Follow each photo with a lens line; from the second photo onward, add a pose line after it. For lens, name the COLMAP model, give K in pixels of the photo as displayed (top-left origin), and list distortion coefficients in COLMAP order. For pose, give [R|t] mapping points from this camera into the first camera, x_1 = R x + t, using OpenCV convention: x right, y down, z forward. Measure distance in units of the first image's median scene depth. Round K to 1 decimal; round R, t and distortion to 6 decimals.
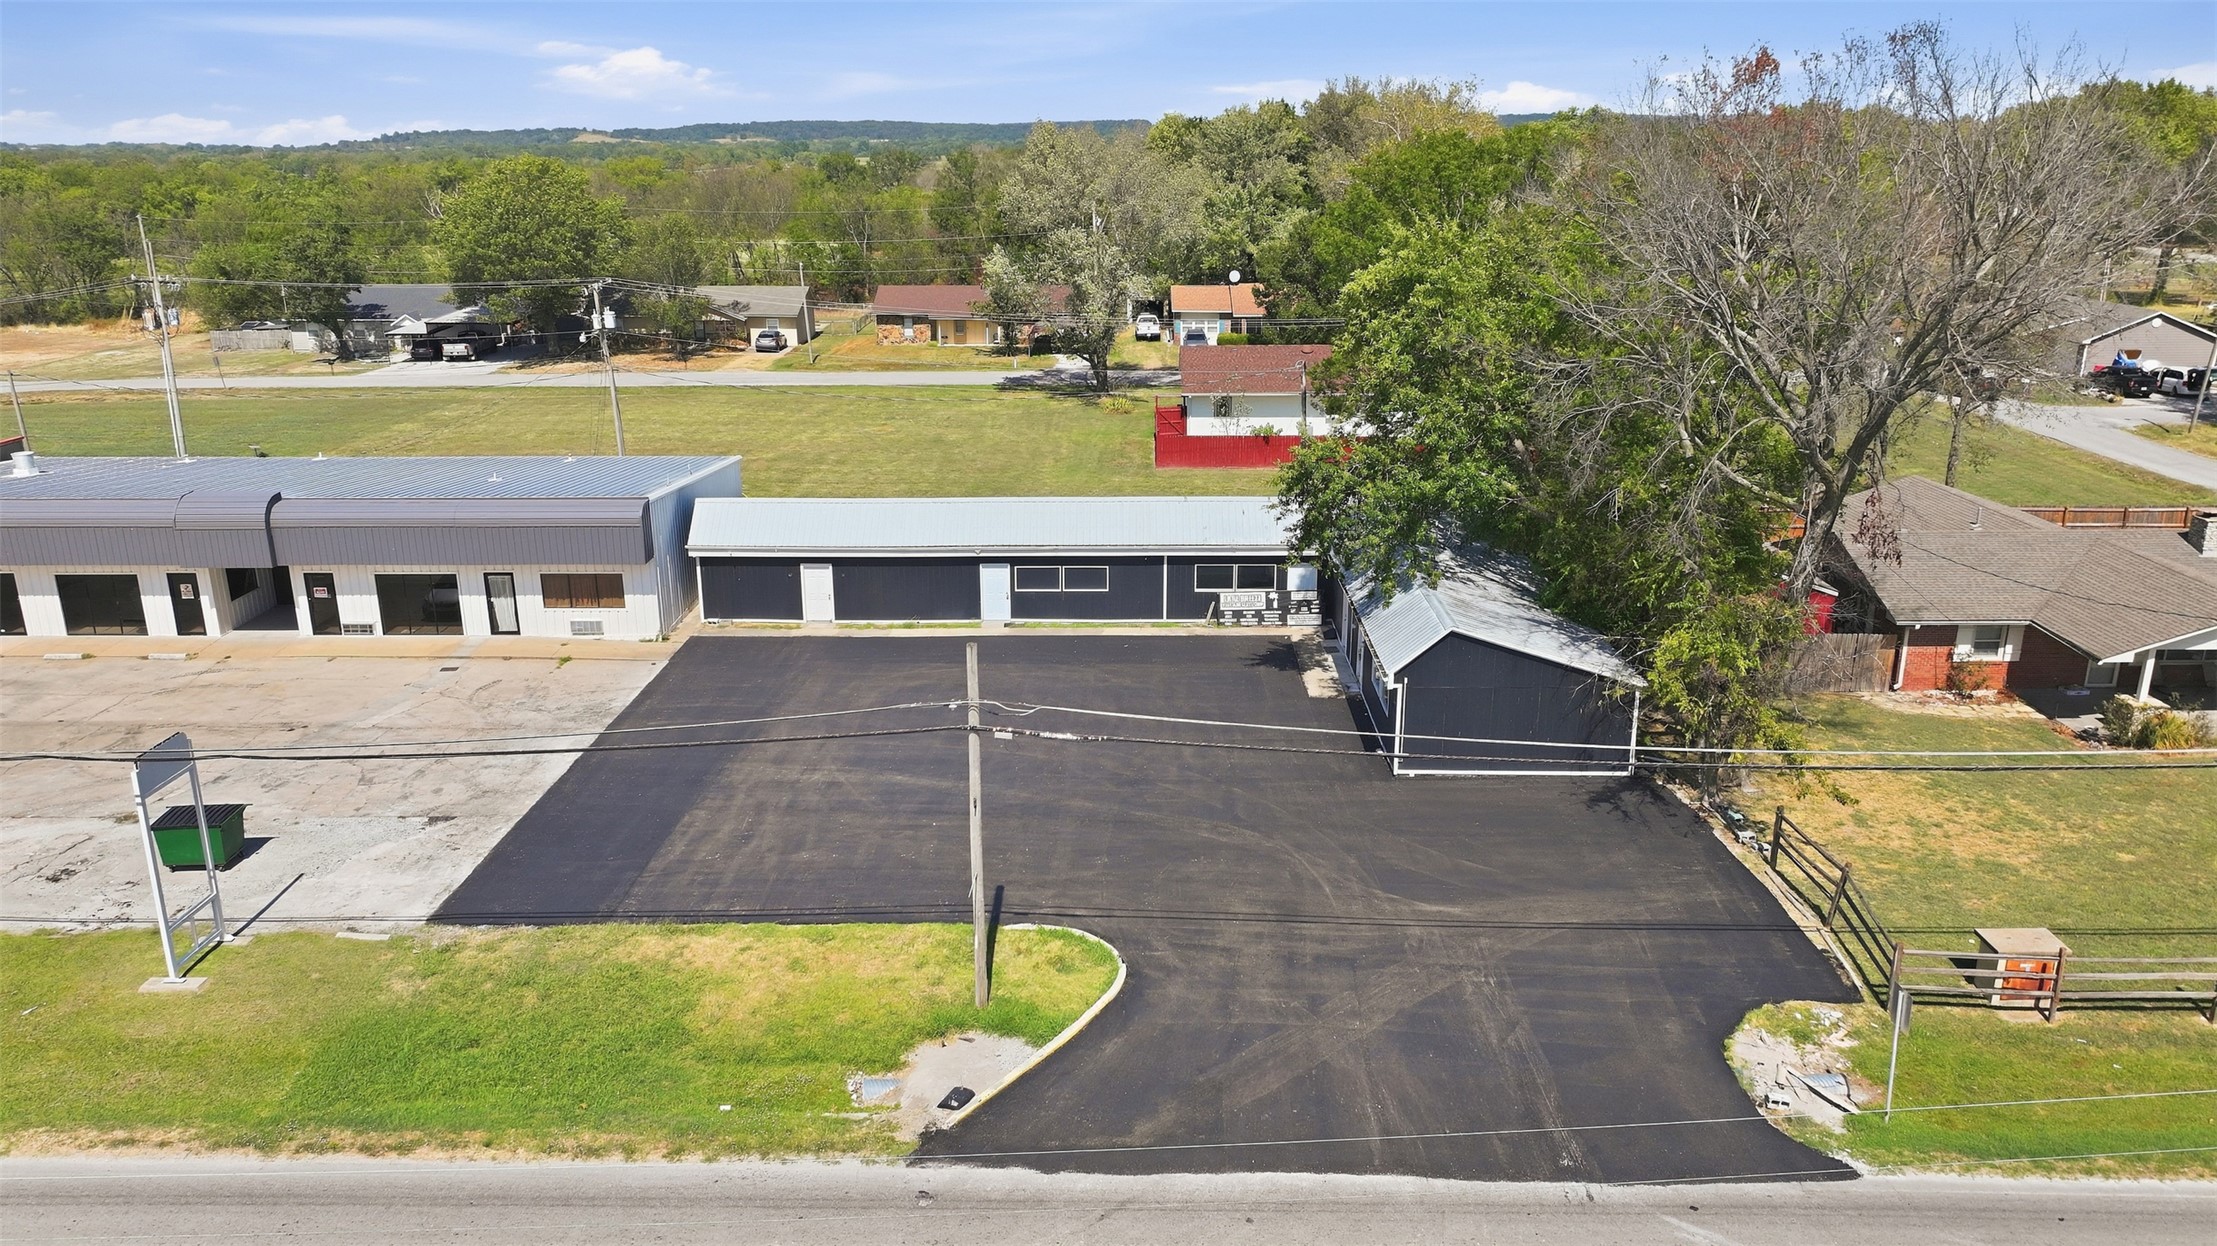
lens RADIAL K [[1551.6, 0, 1108.5], [0, 1551.6, 623.0], [0, 0, 1]] dist [0.004987, 0.005295]
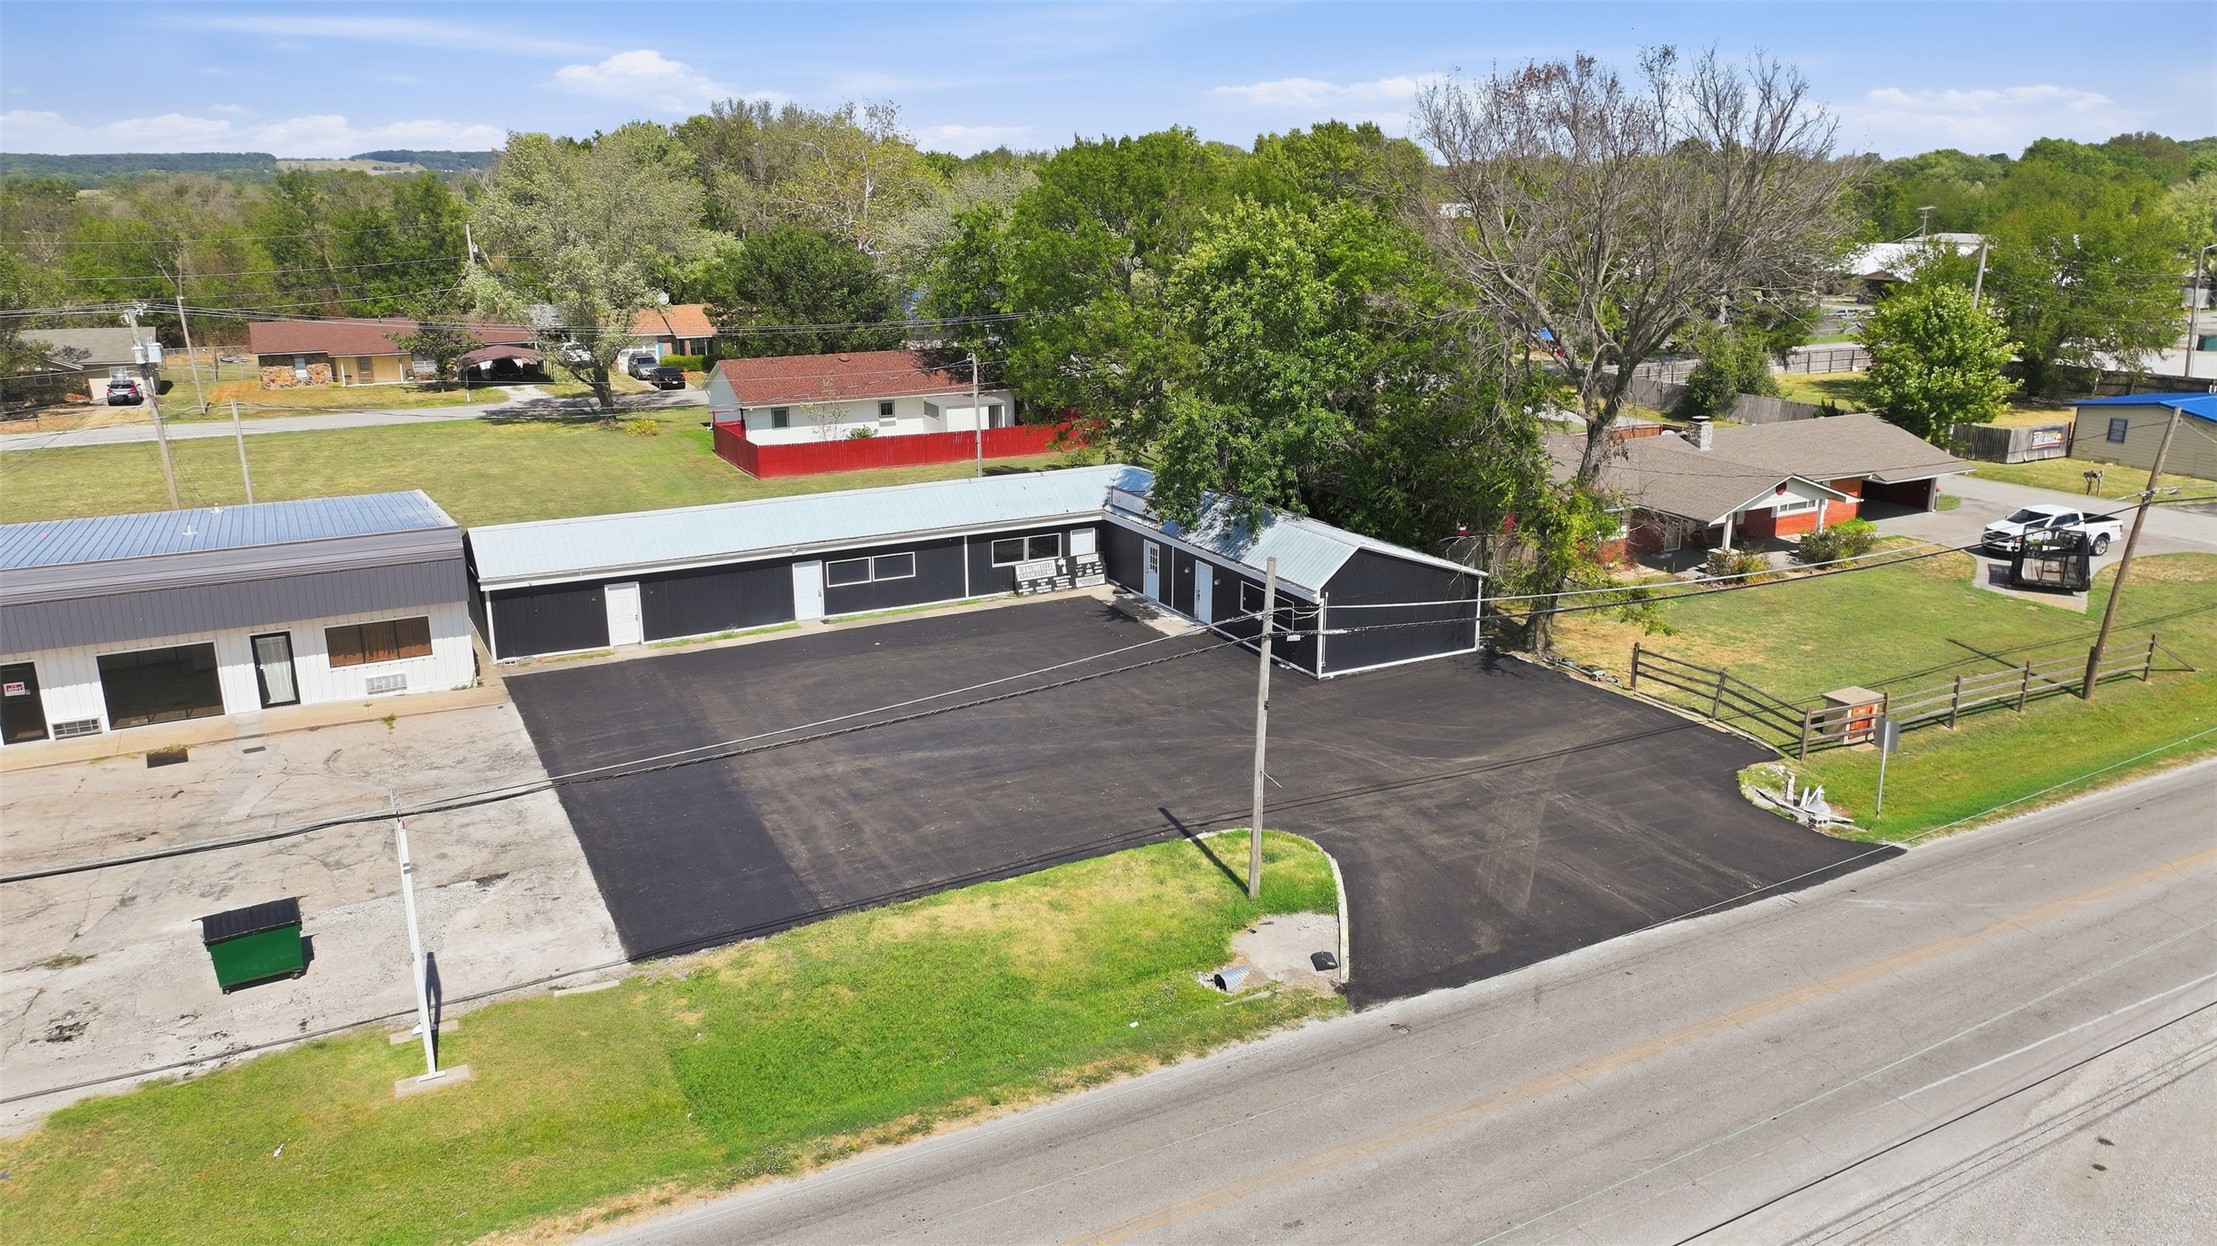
lens RADIAL K [[1545.6, 0, 1108.5], [0, 1545.6, 633.4], [0, 0, 1]] dist [0.004286, 0.001450]
pose [[0.875107, -0.133912, 0.465032, -0.458952], [0.141060, 0.989807, 0.019578, 0.018491], [-0.462914, 0.048465, 0.885077, 0.048378]]
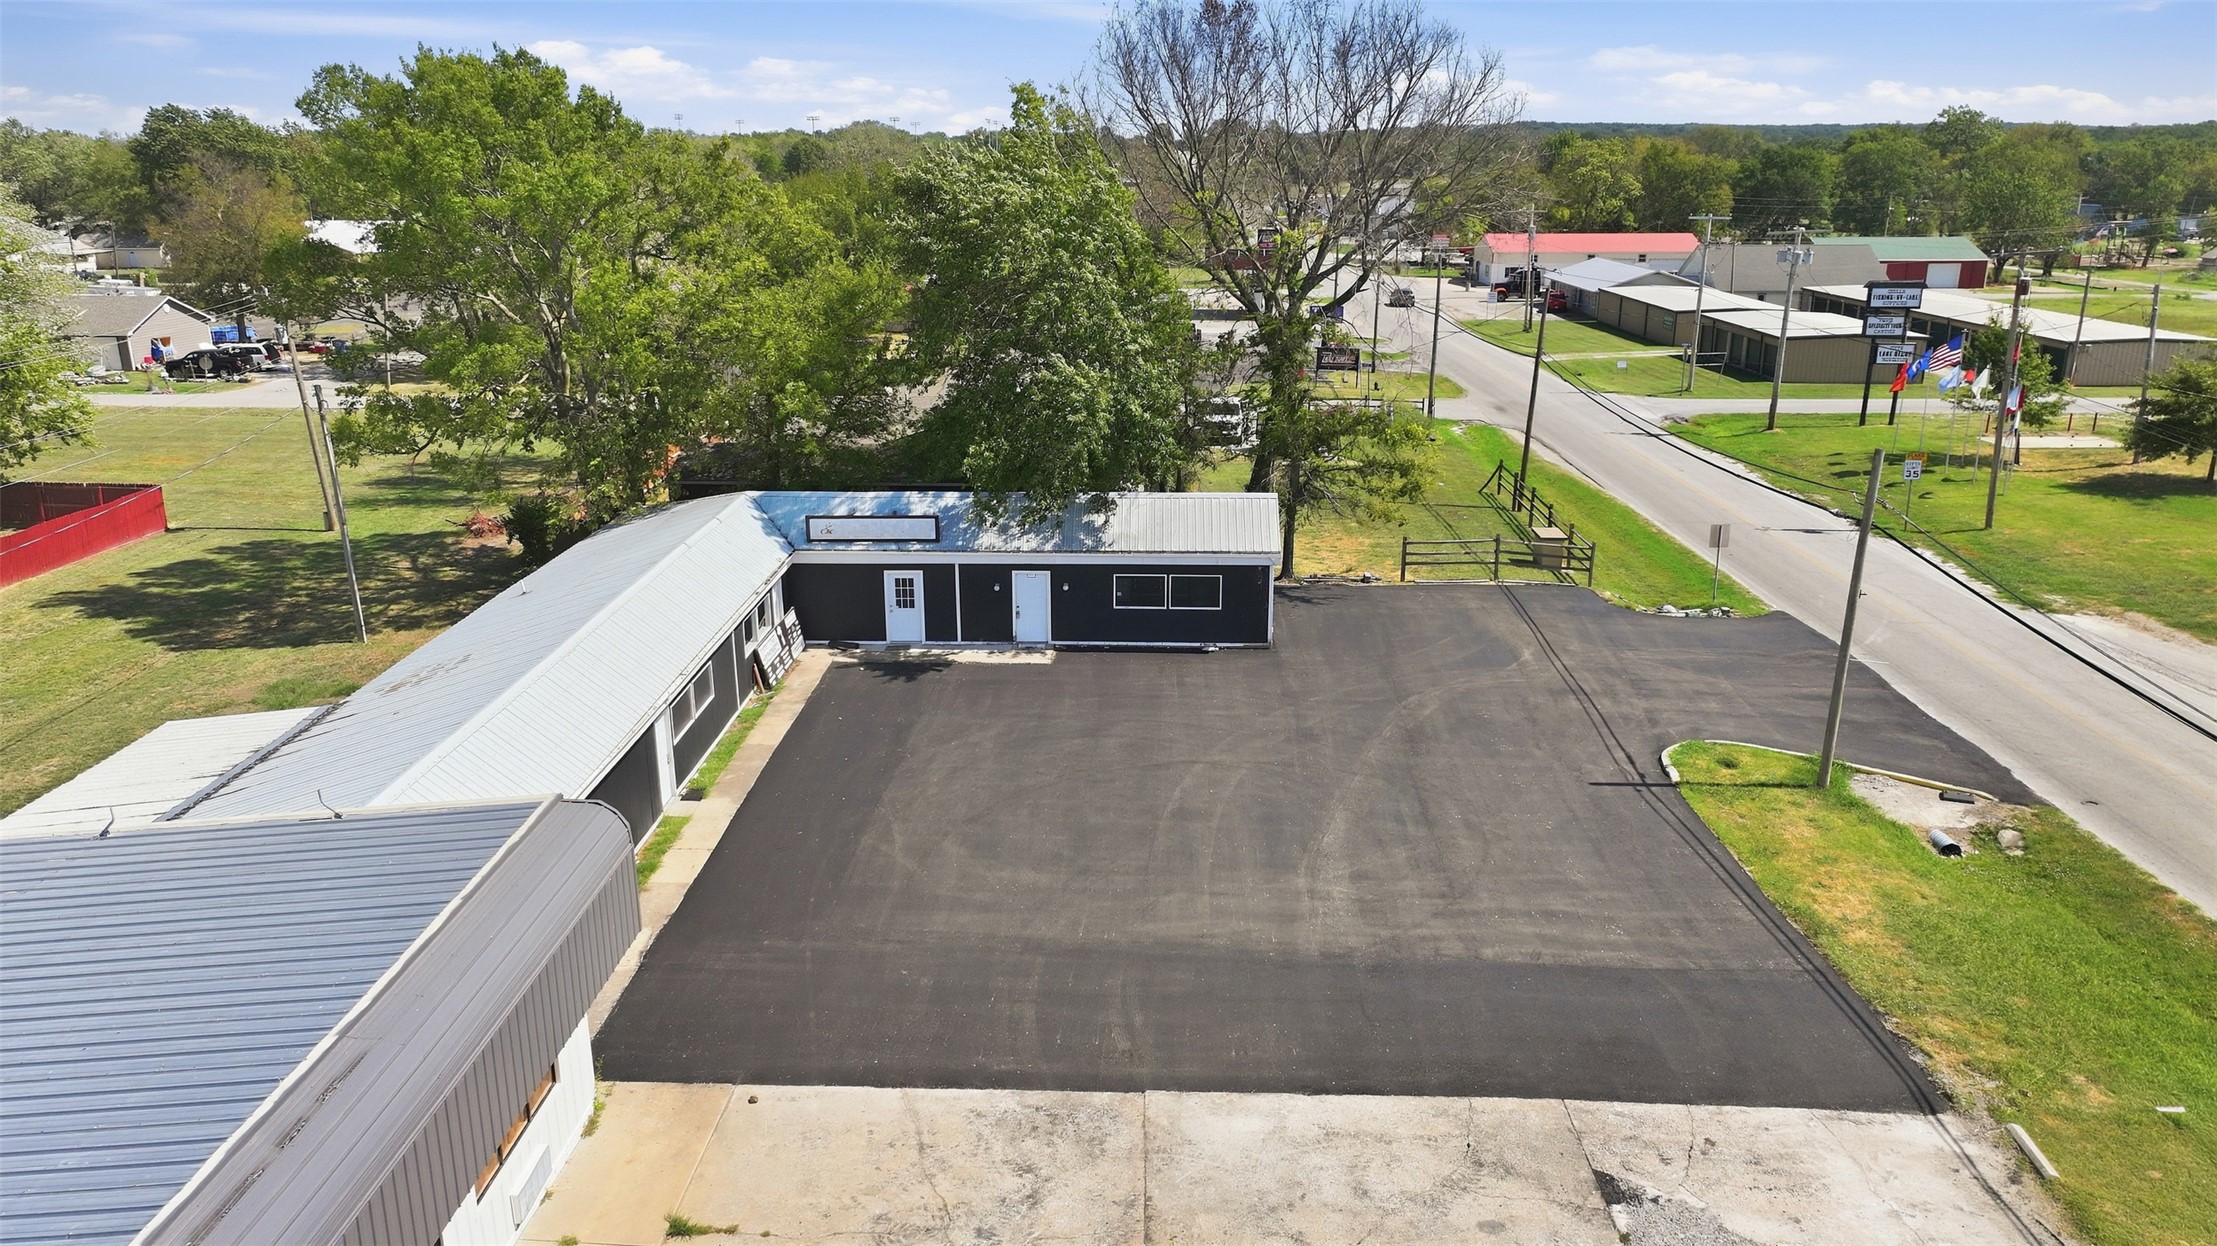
lens RADIAL K [[1551.6, 0, 1108.5], [0, 1551.6, 623.0], [0, 0, 1]] dist [0.004987, 0.005295]
pose [[0.014287, -0.279924, 0.959916, -0.800059], [0.298914, 0.917308, 0.263051, -0.221246], [-0.954173, 0.283174, 0.096779, 0.946437]]
